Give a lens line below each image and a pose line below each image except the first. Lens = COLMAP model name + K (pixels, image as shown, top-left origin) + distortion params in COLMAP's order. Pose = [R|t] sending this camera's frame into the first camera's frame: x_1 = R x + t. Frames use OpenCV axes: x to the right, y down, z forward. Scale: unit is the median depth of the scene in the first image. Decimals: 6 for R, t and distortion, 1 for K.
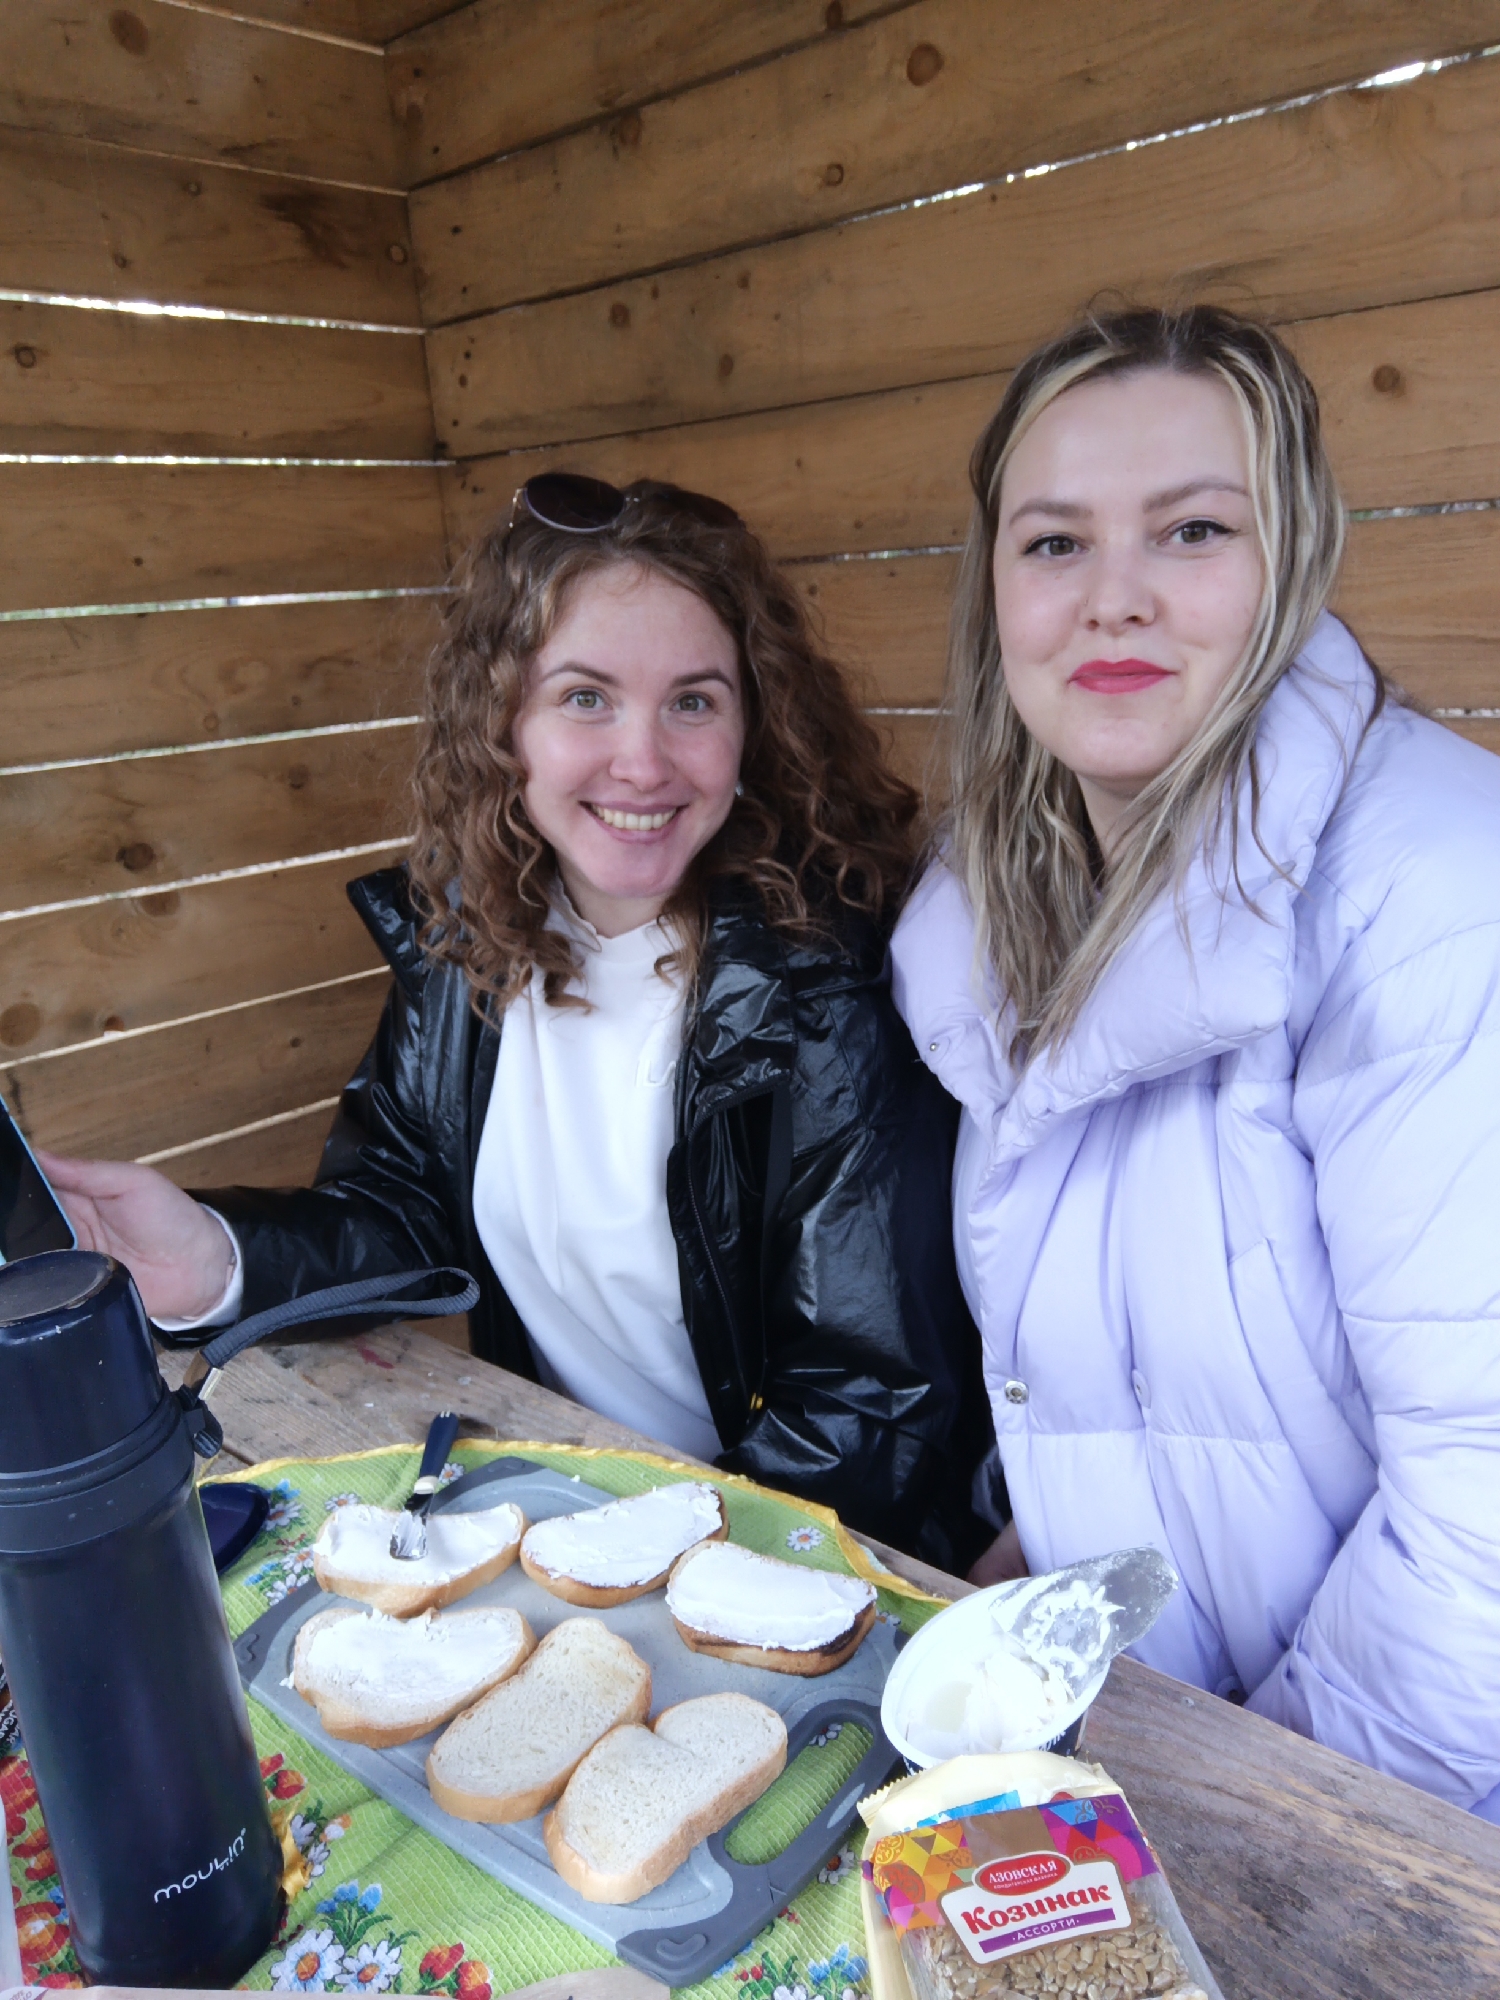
lens RADIAL K [[1494.8, 0, 750.0], [0, 1494.8, 1000.0], [0, 0, 1]] dist [0.003078, 0.002224]
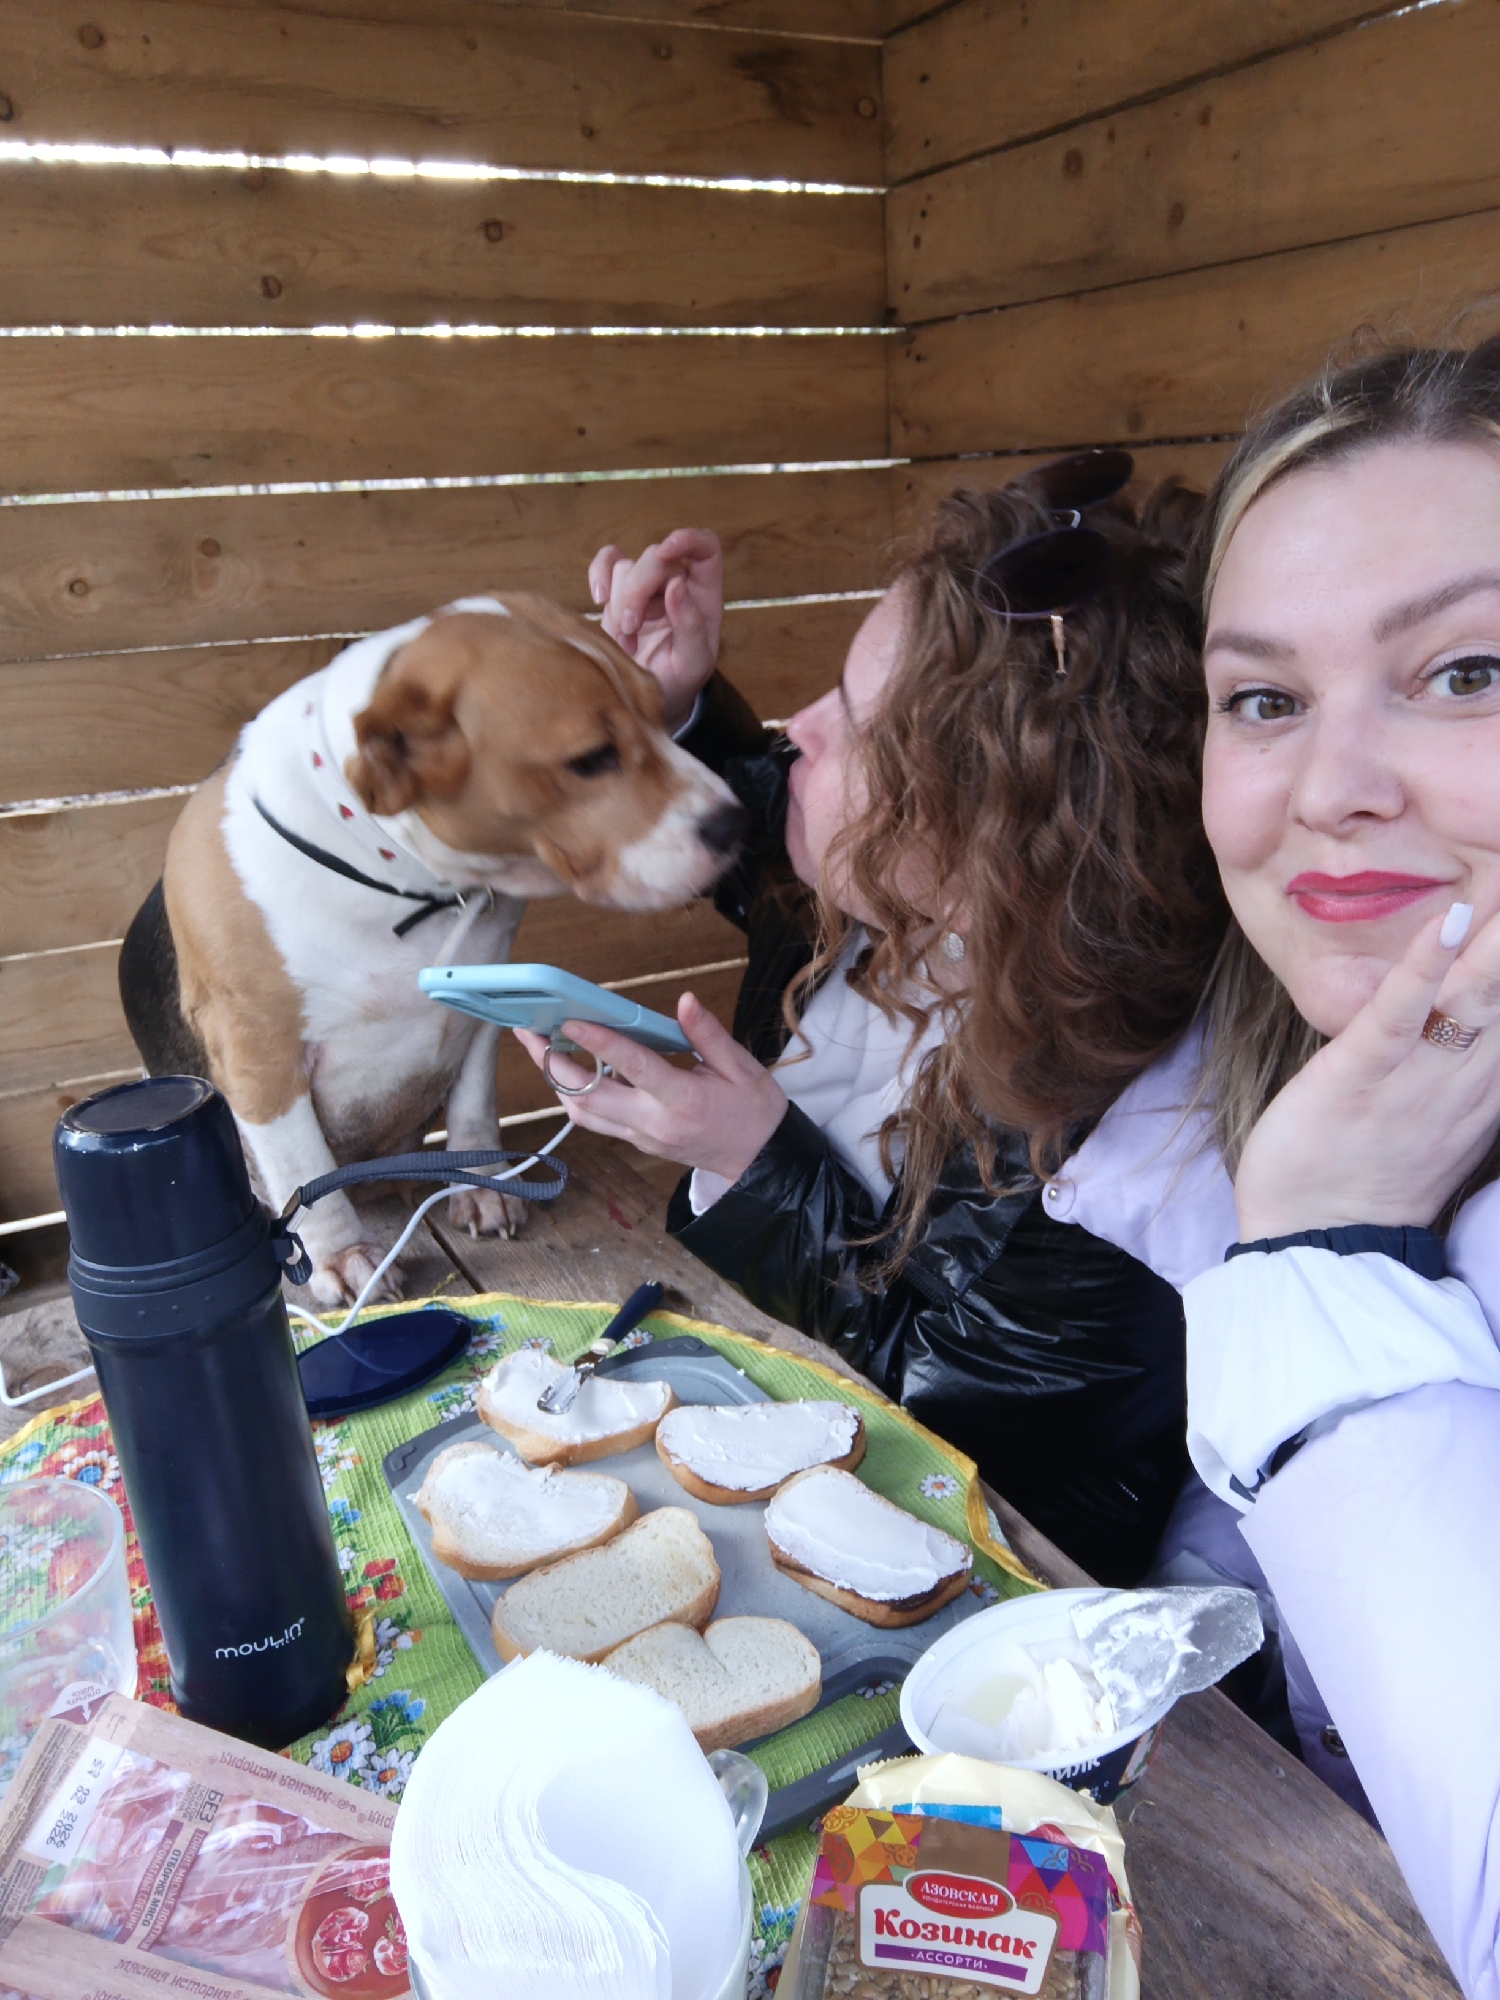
lens RADIAL K [[1485.1, 0, 750.0], [0, 1485.1, 1000.0], [0, 0, 1]] dist [0.006551, -0.010401]
pose [[0.933752, 0.137854, -0.330309, 0.195206], [-0.111268, 0.988928, 0.098186, -0.028241], [0.340187, -0.054928, 0.938752, 0.081664]]
